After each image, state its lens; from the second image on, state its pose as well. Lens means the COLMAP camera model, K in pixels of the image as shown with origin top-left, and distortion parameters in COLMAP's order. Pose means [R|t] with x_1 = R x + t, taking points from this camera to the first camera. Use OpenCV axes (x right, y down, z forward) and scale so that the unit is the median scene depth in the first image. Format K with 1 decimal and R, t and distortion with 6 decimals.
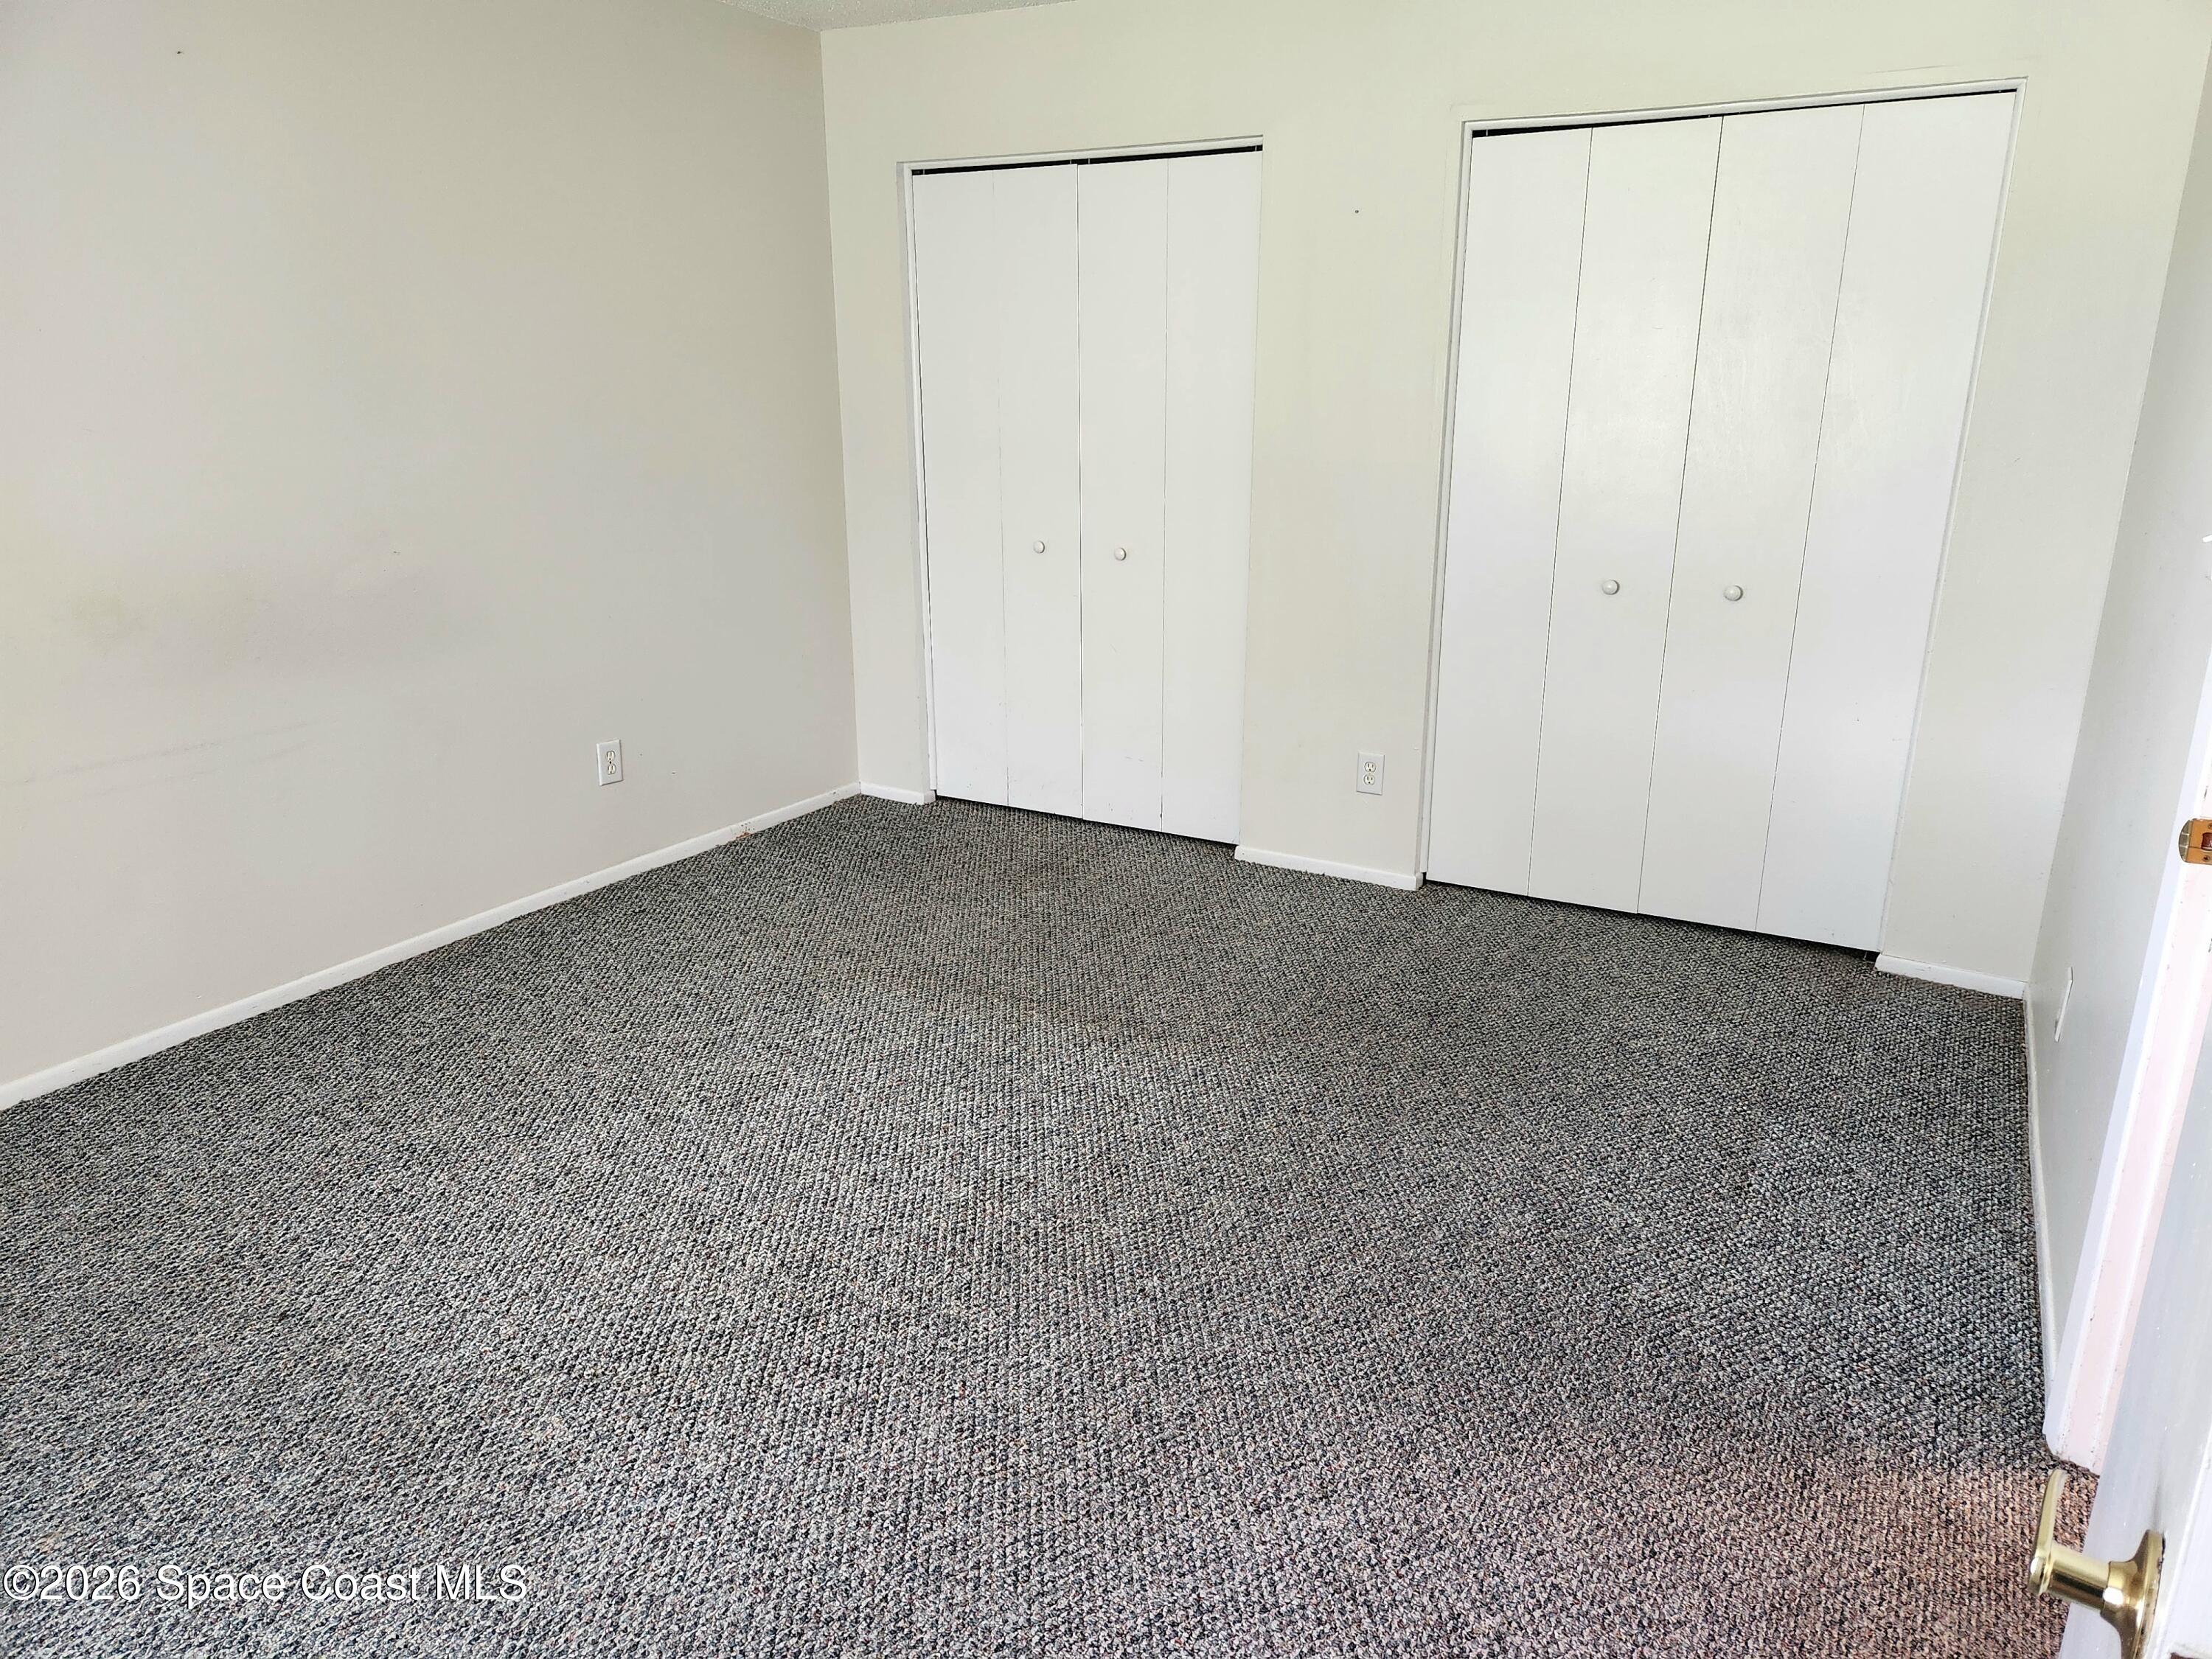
lens RADIAL K [[1483.0, 0, 1118.4], [0, 1483.0, 834.7], [0, 0, 1]] dist [-0.001098, -0.002786]
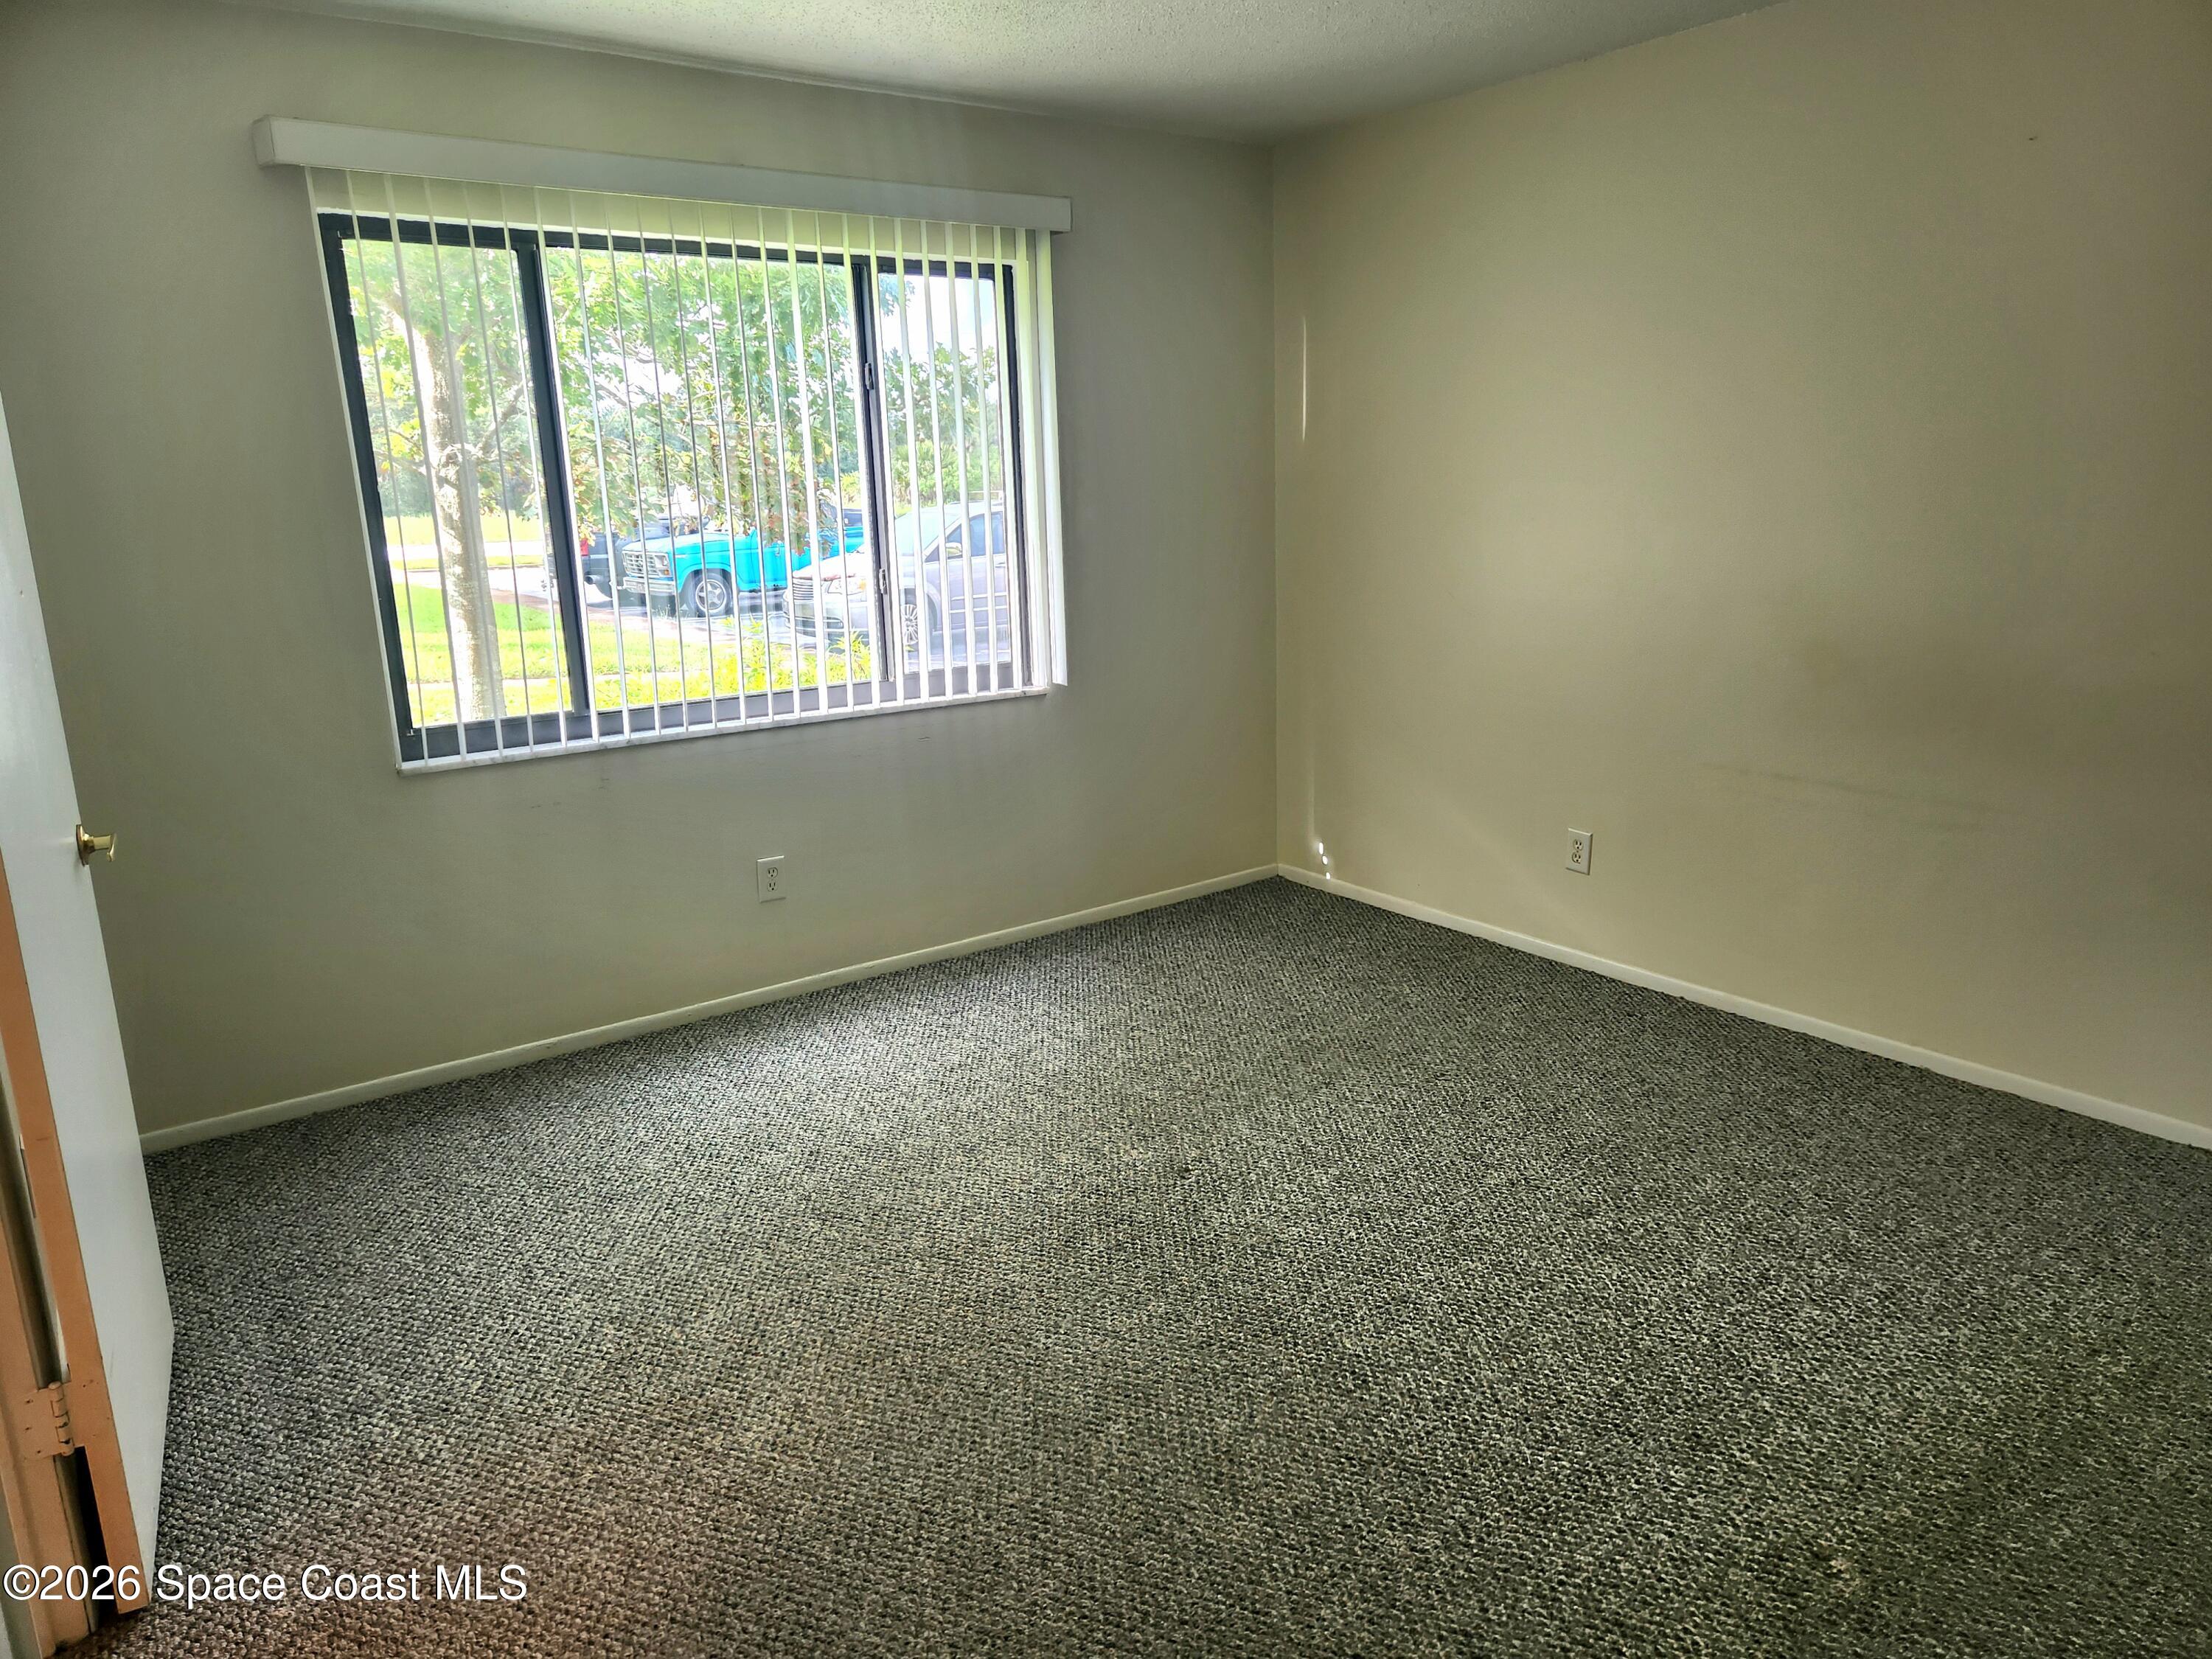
lens RADIAL K [[1483.0, 0, 1119.8], [0, 1483.0, 822.1], [0, 0, 1]] dist [-0.001098, -0.002786]
pose [[-0.423227, 0.213413, -0.880530, 0.837878], [-0.248716, 0.907160, 0.339412, -0.393976], [0.871217, 0.362650, -0.330856, 1.298821]]
